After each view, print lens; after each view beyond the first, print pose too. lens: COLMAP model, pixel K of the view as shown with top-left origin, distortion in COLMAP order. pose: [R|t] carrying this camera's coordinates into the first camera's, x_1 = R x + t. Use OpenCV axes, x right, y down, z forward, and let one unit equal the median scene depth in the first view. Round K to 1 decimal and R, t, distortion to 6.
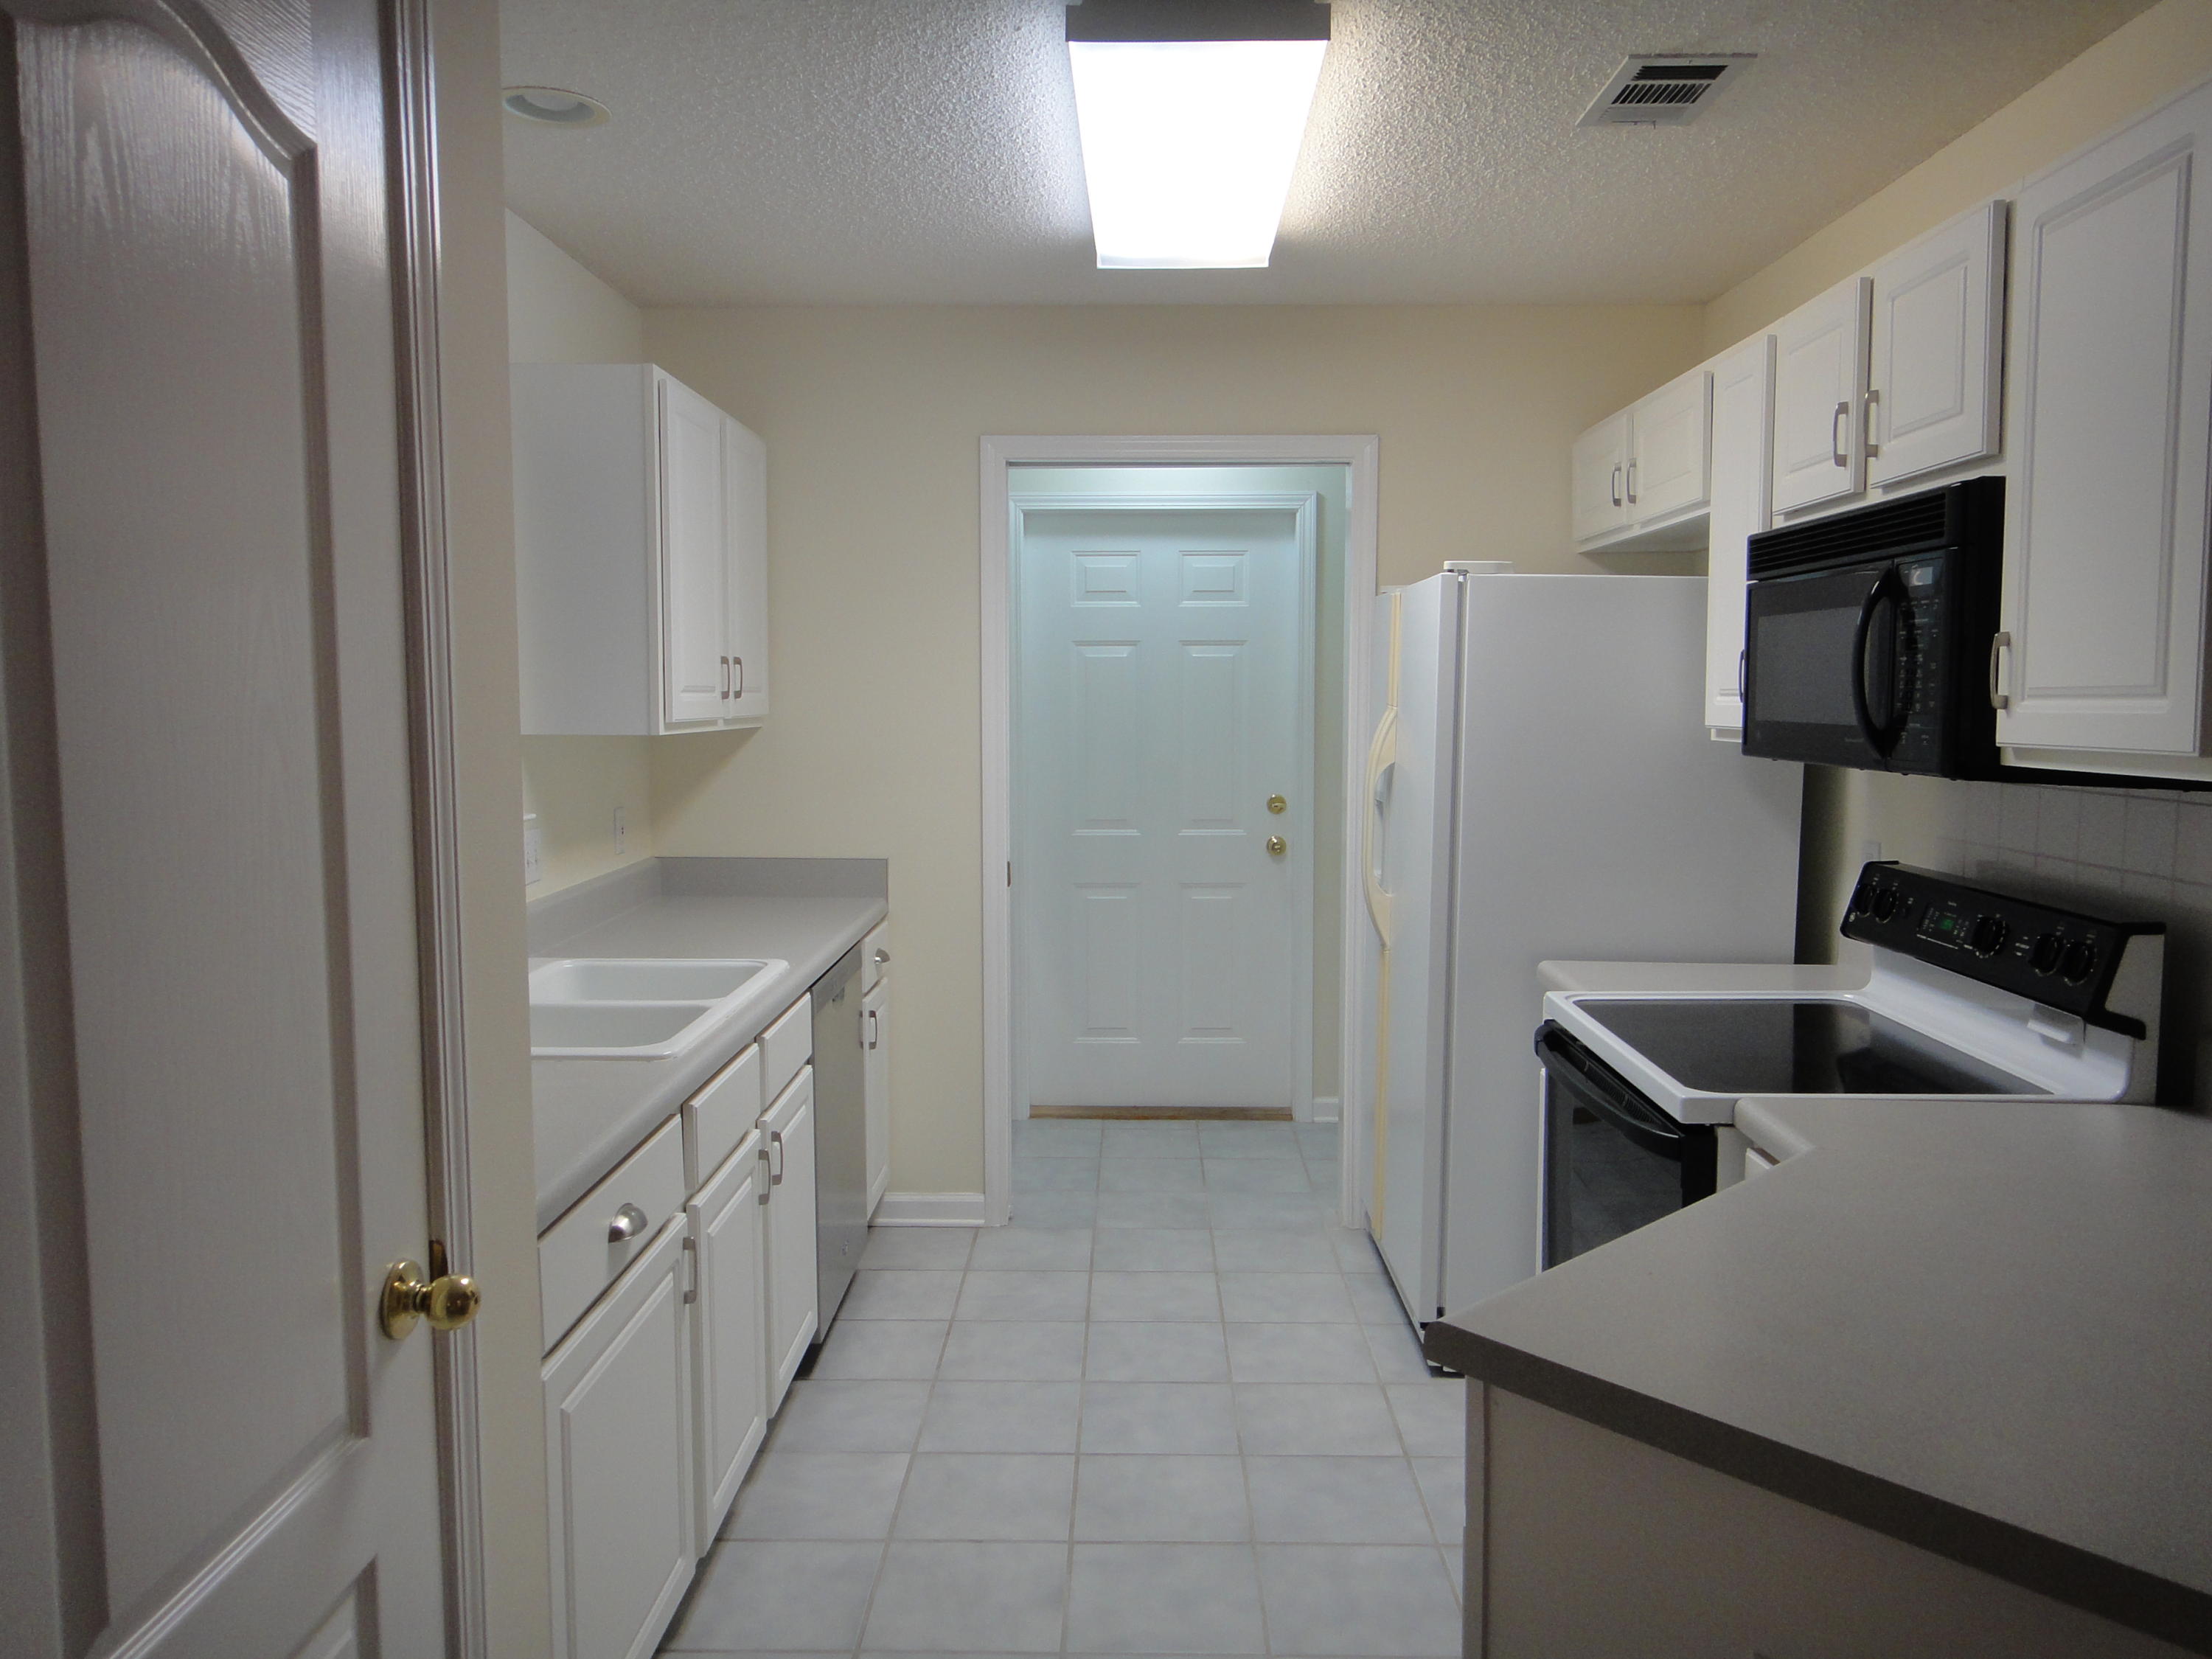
lens RADIAL K [[1580.6, 0, 1106.9], [0, 1580.6, 826.9], [0, 0, 1]] dist [0.007922, 0.001919]
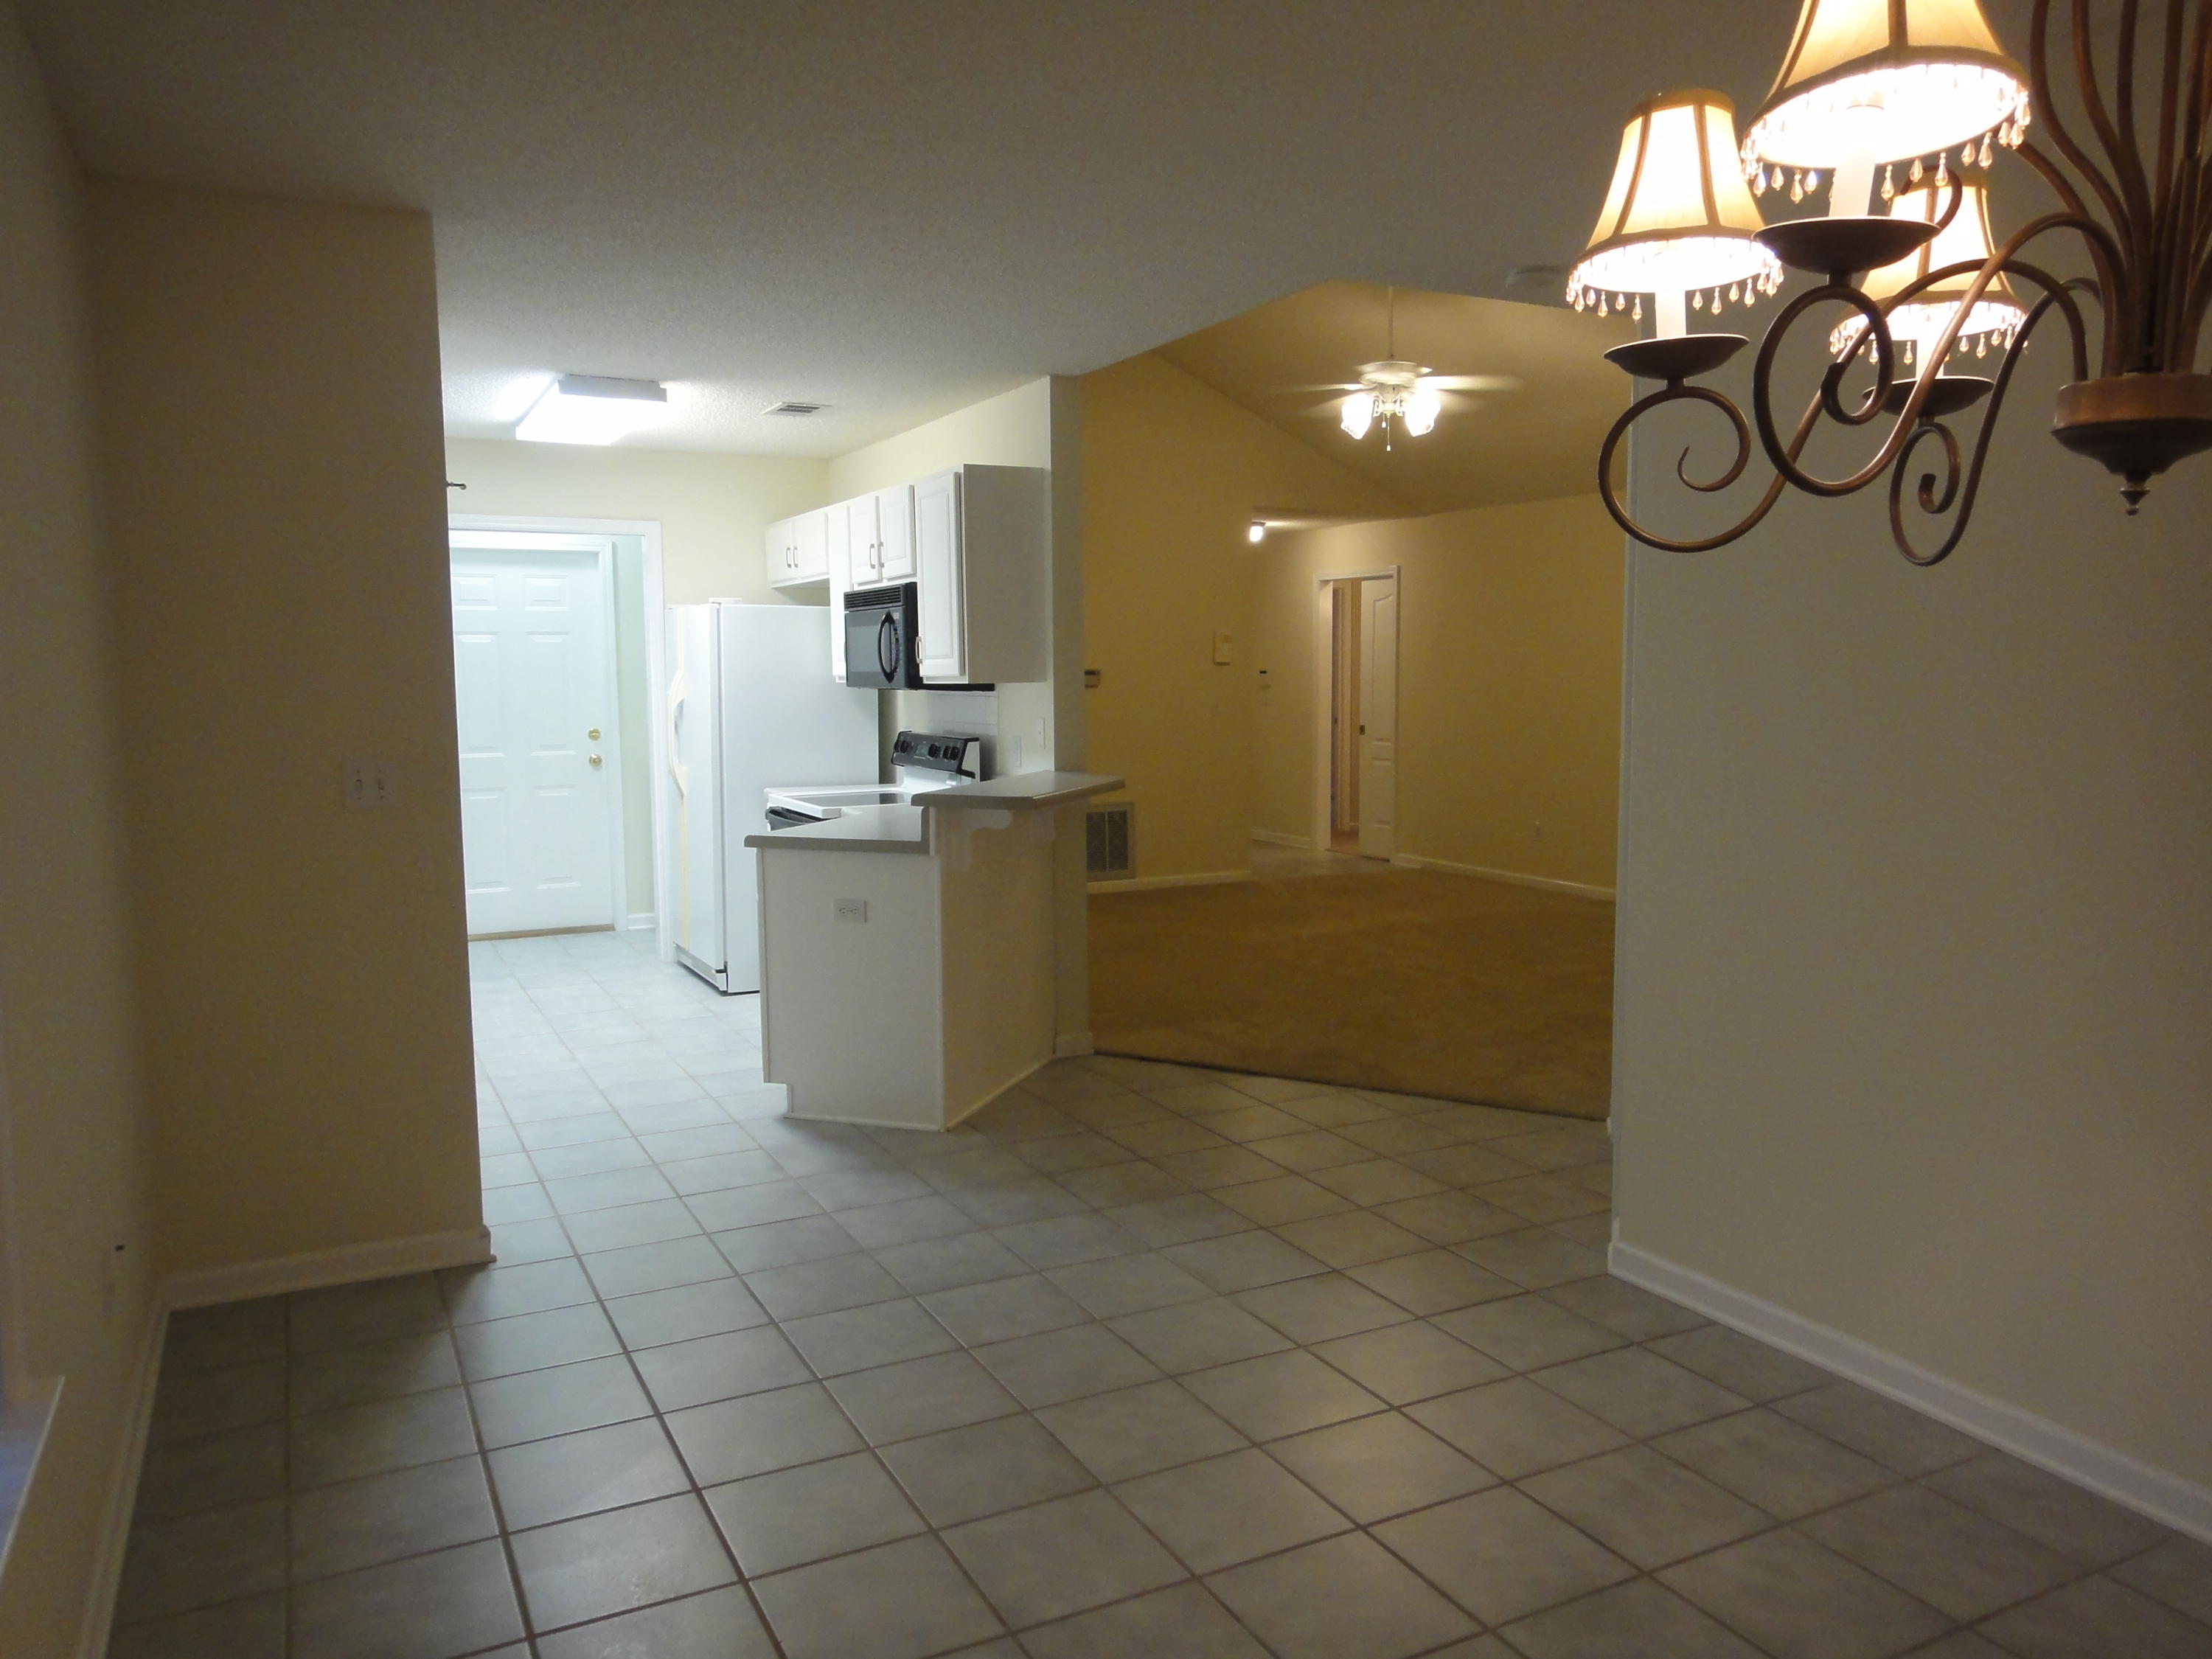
lens RADIAL K [[1580.6, 0, 1106.9], [0, 1580.6, 826.9], [0, 0, 1]] dist [0.007922, 0.001919]
pose [[0.879230, -0.053594, 0.473373, -0.298719], [0.048167, 0.998561, 0.023591, 0.099690], [-0.473956, 0.002059, 0.880546, -0.984157]]
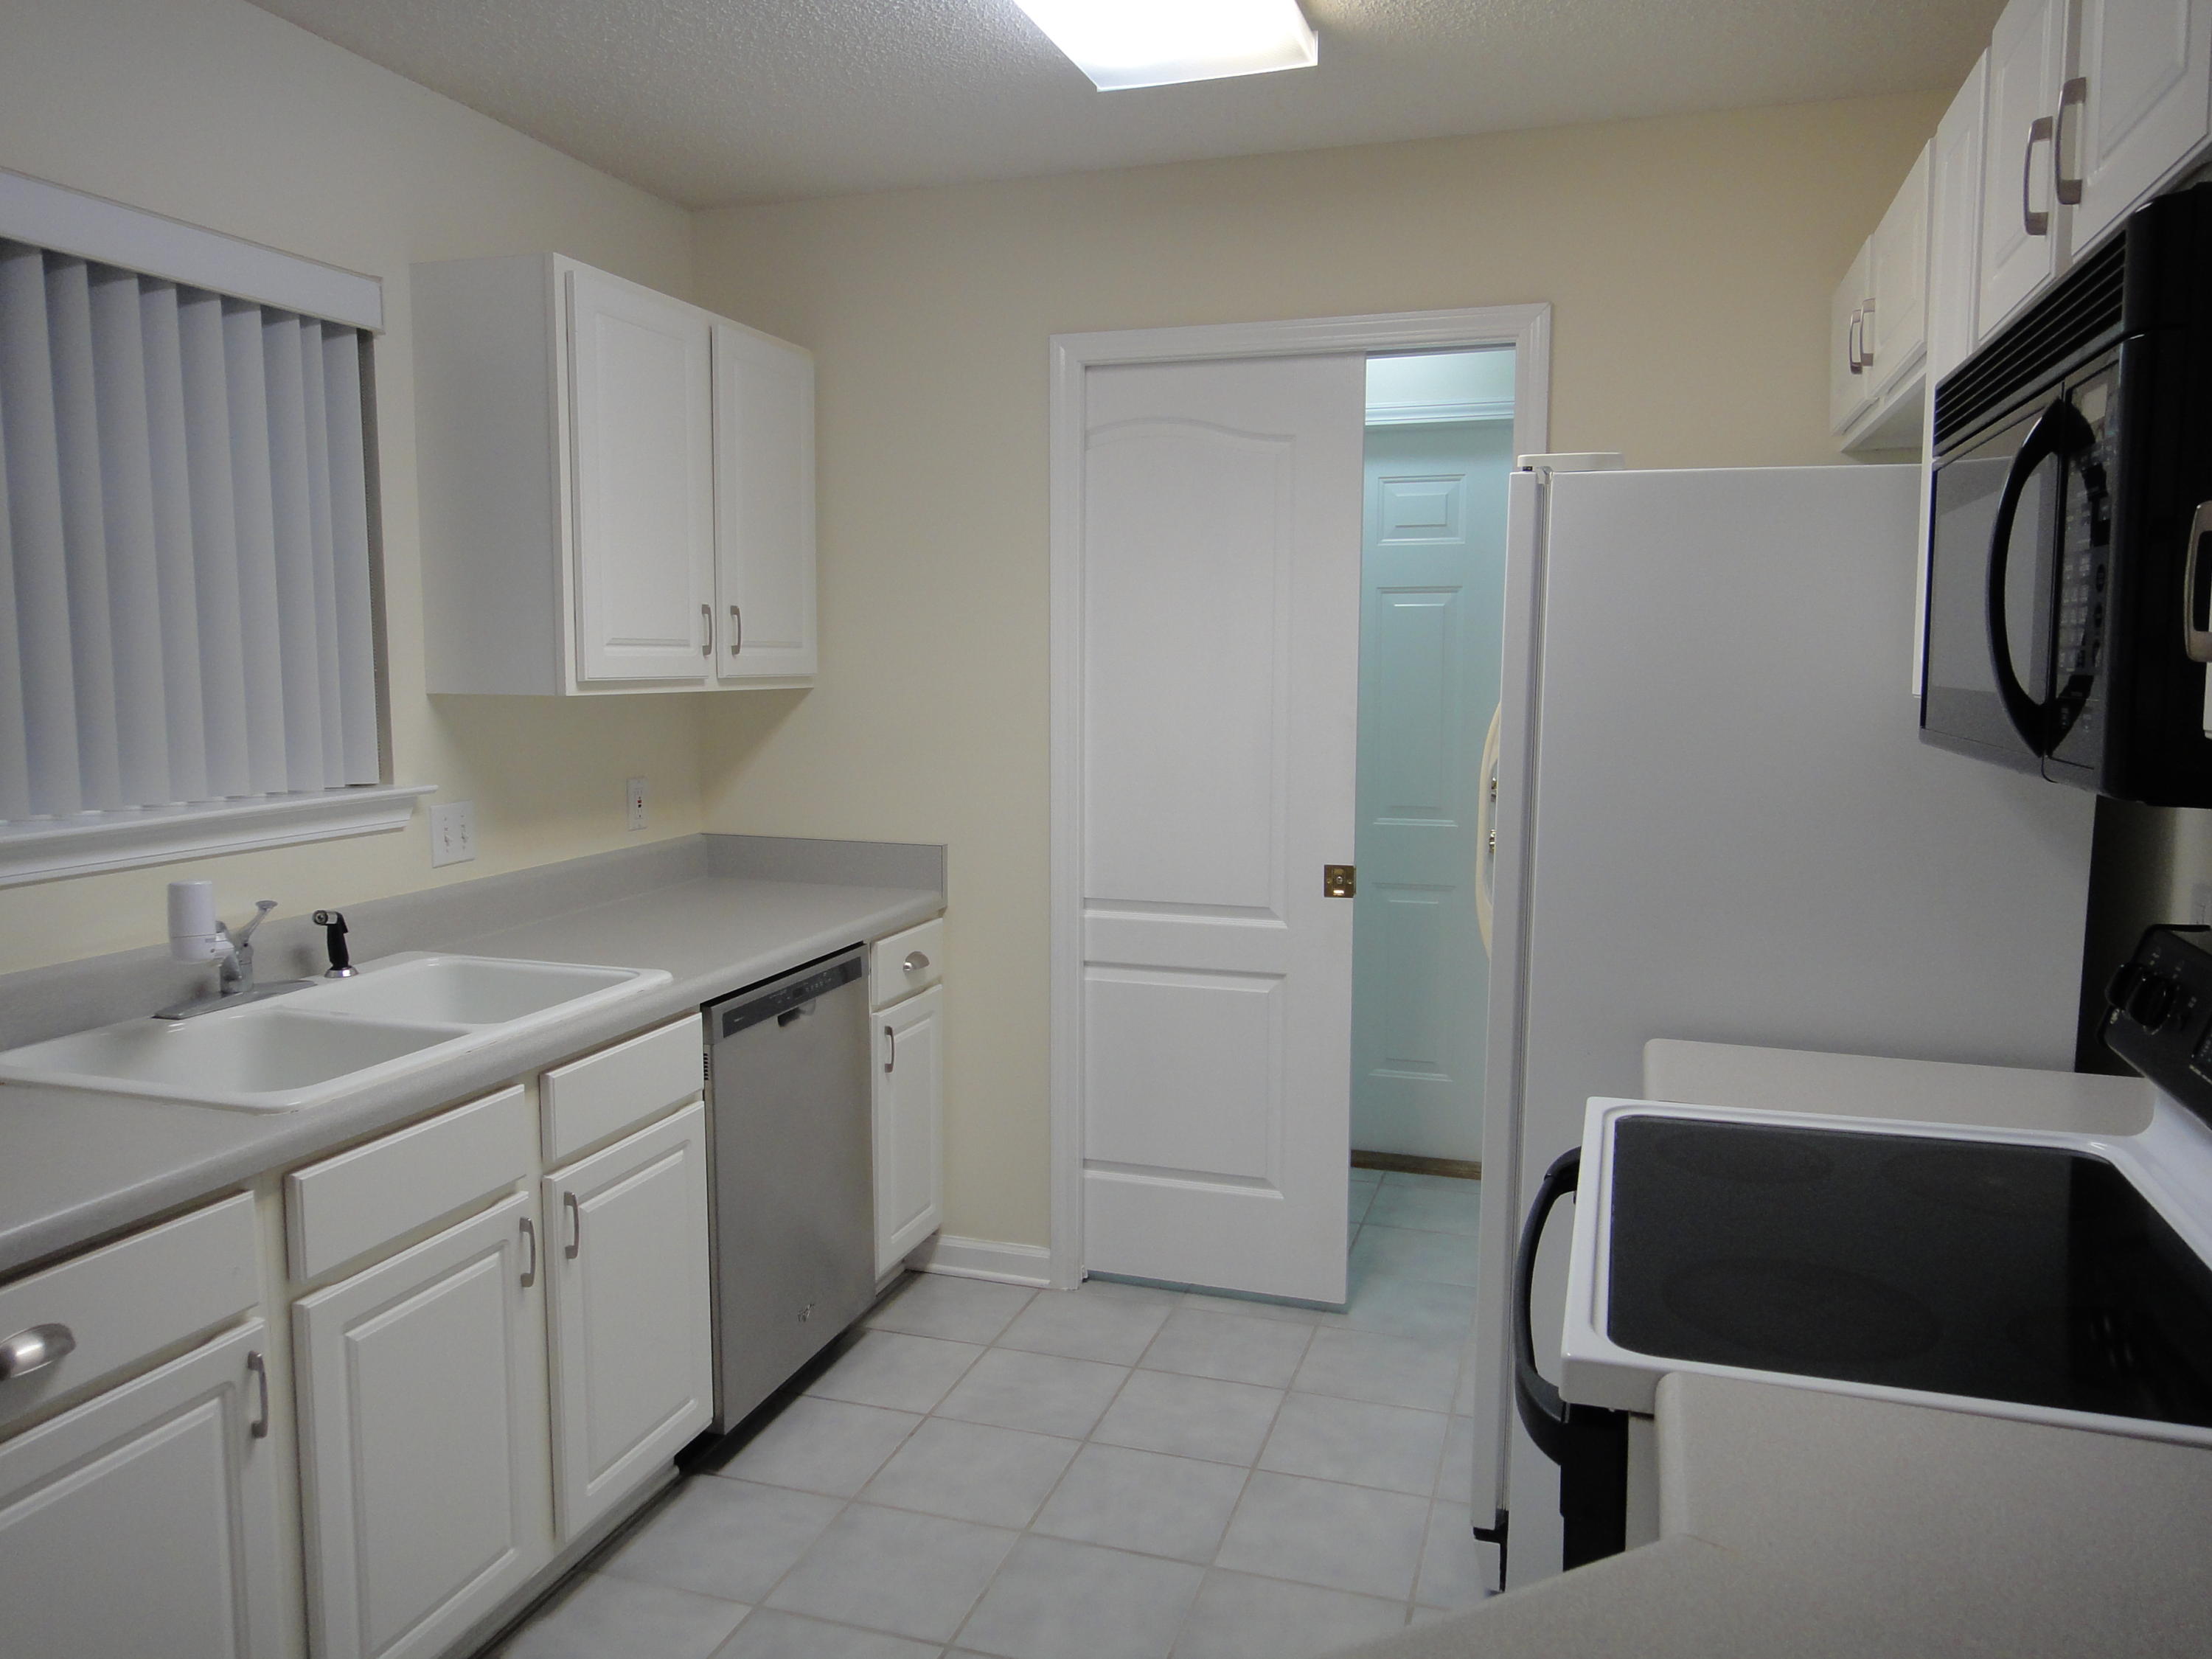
lens RADIAL K [[1579.5, 0, 1102.5], [0, 1579.5, 814.7], [0, 0, 1]] dist [0.008810, 0.002016]
pose [[0.956251, 0.030520, -0.290950, 0.224255], [-0.026446, 0.999490, 0.017925, -0.015954], [0.291348, -0.009447, 0.956570, 0.255602]]
